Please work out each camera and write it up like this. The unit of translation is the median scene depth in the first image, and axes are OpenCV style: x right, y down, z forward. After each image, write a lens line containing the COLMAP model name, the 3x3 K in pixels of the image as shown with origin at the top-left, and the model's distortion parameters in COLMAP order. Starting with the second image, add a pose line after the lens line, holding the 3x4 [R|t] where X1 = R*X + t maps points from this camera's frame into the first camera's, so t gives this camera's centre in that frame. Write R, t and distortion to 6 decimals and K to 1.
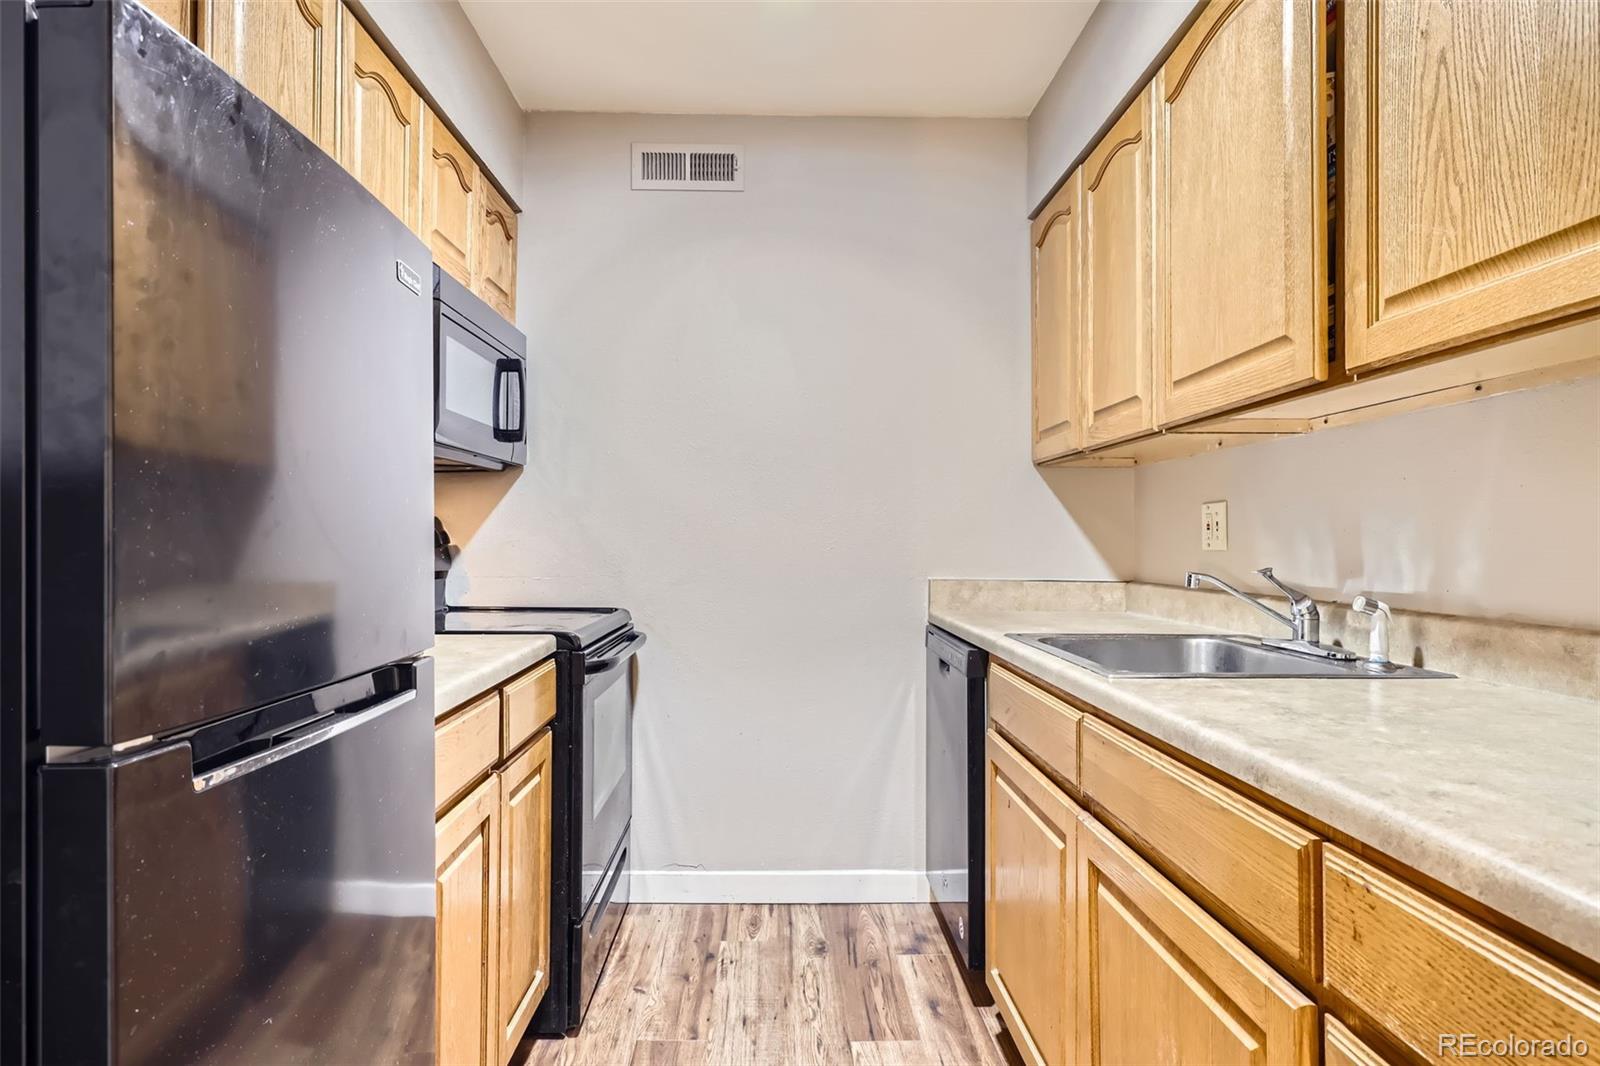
lens RADIAL K [[913.8, 0, 789.7], [0, 913.8, 544.2], [0, 0, 1]] dist [-0.004271, 0.002644]
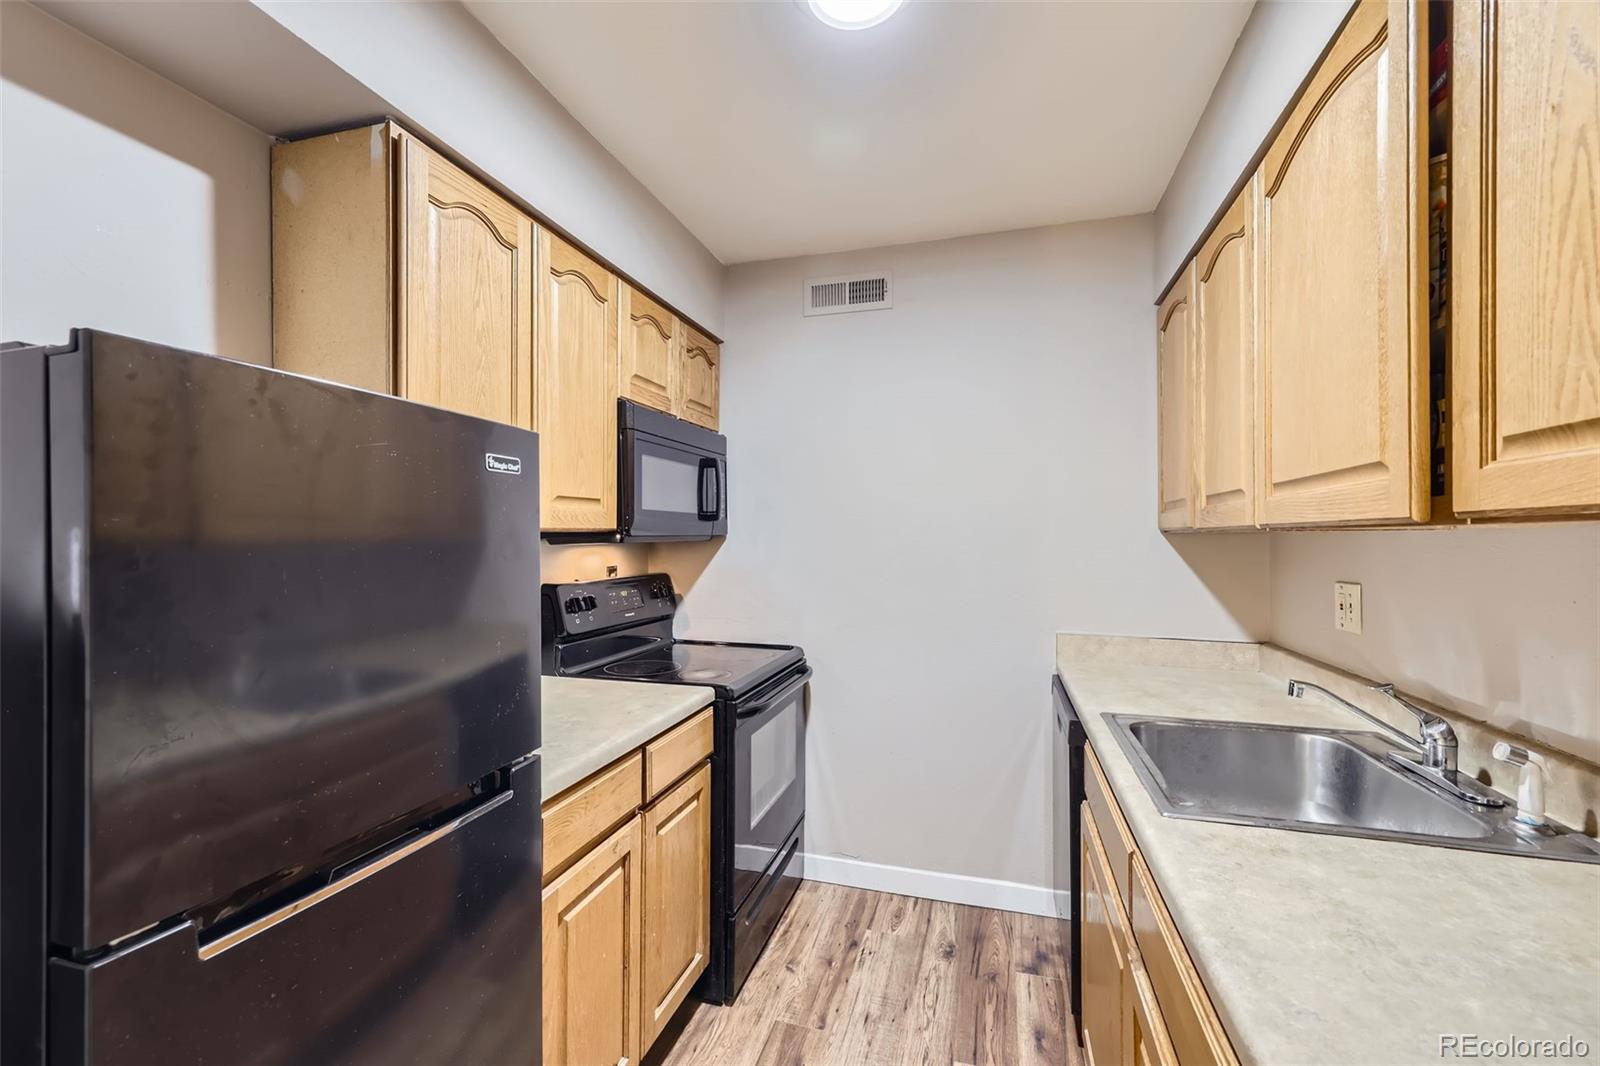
lens RADIAL K [[679.6, 0, 795.4], [0, 679.6, 540.4], [0, 0, 1]] dist [0.006234, -0.001262]
pose [[0.951135, -0.000611, -0.308774, 0.144915], [0.001016, 0.999999, 0.001153, -0.107668], [0.308773, -0.001411, 0.951135, 0.134915]]
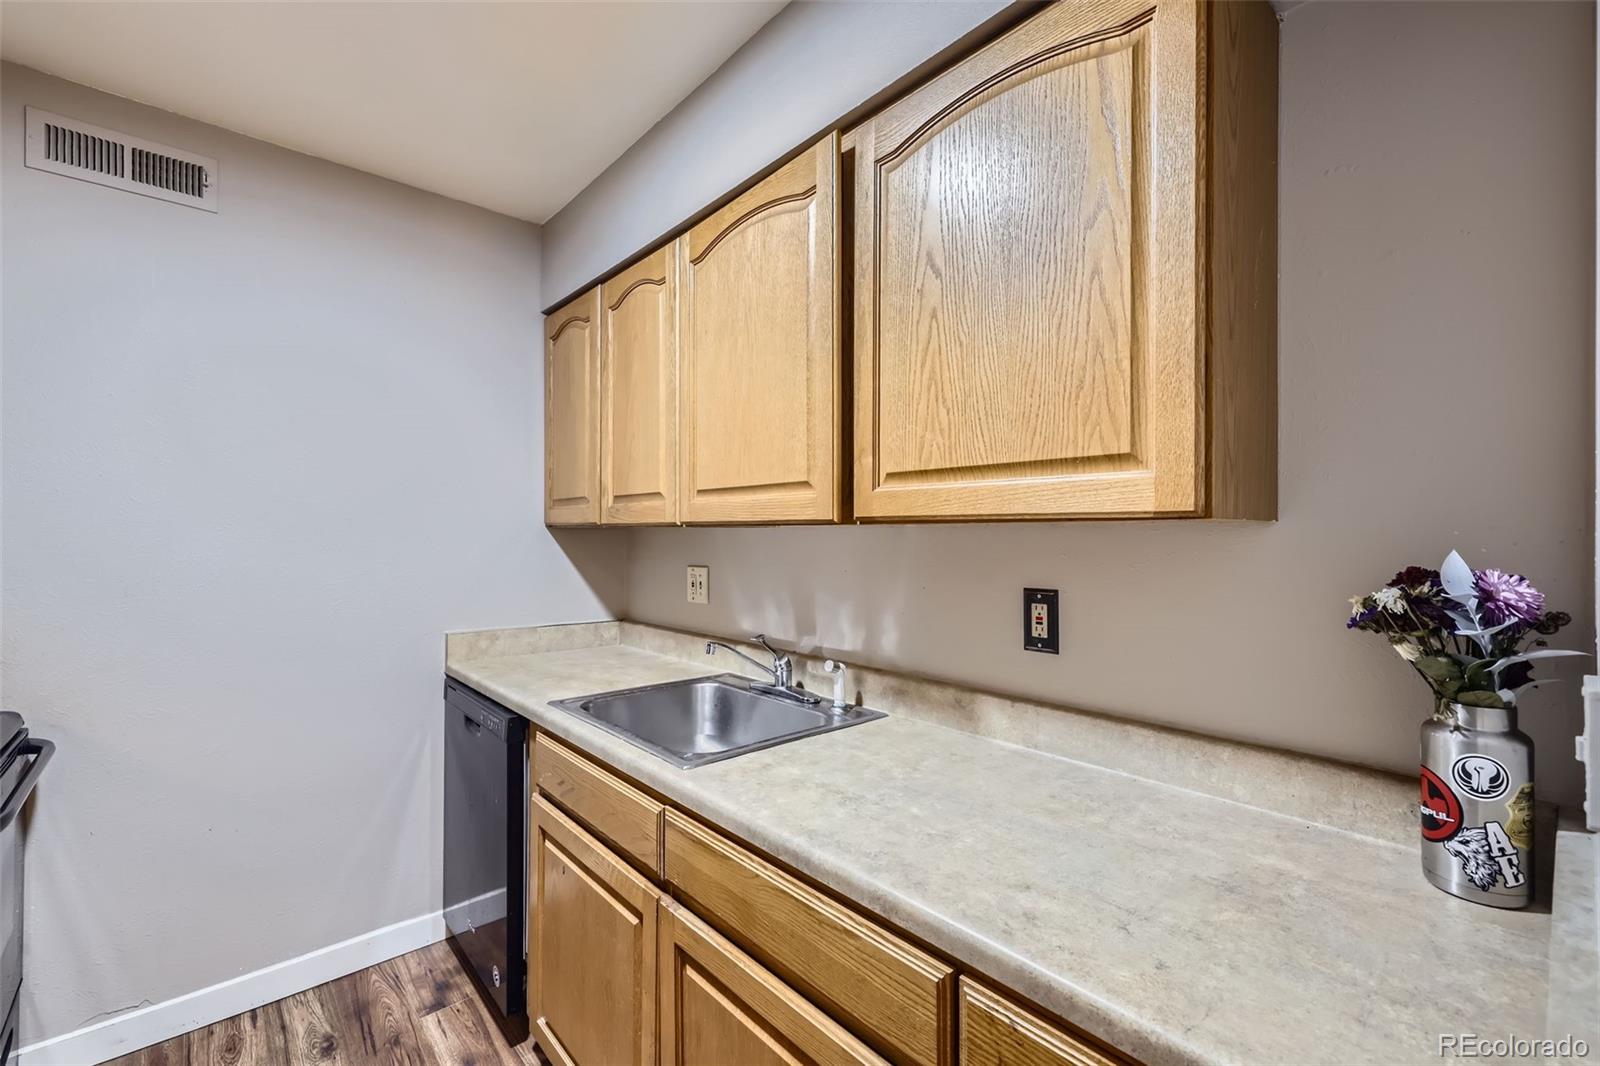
lens RADIAL K [[679.6, 0, 797.9], [0, 679.6, 533.2], [0, 0, 1]] dist [0.006234, -0.001262]
pose [[0.760995, 0.001955, 0.648755, -0.068562], [-0.001533, 0.999998, -0.001216, -0.107390], [-0.648756, -0.000069, 0.760997, 0.187540]]
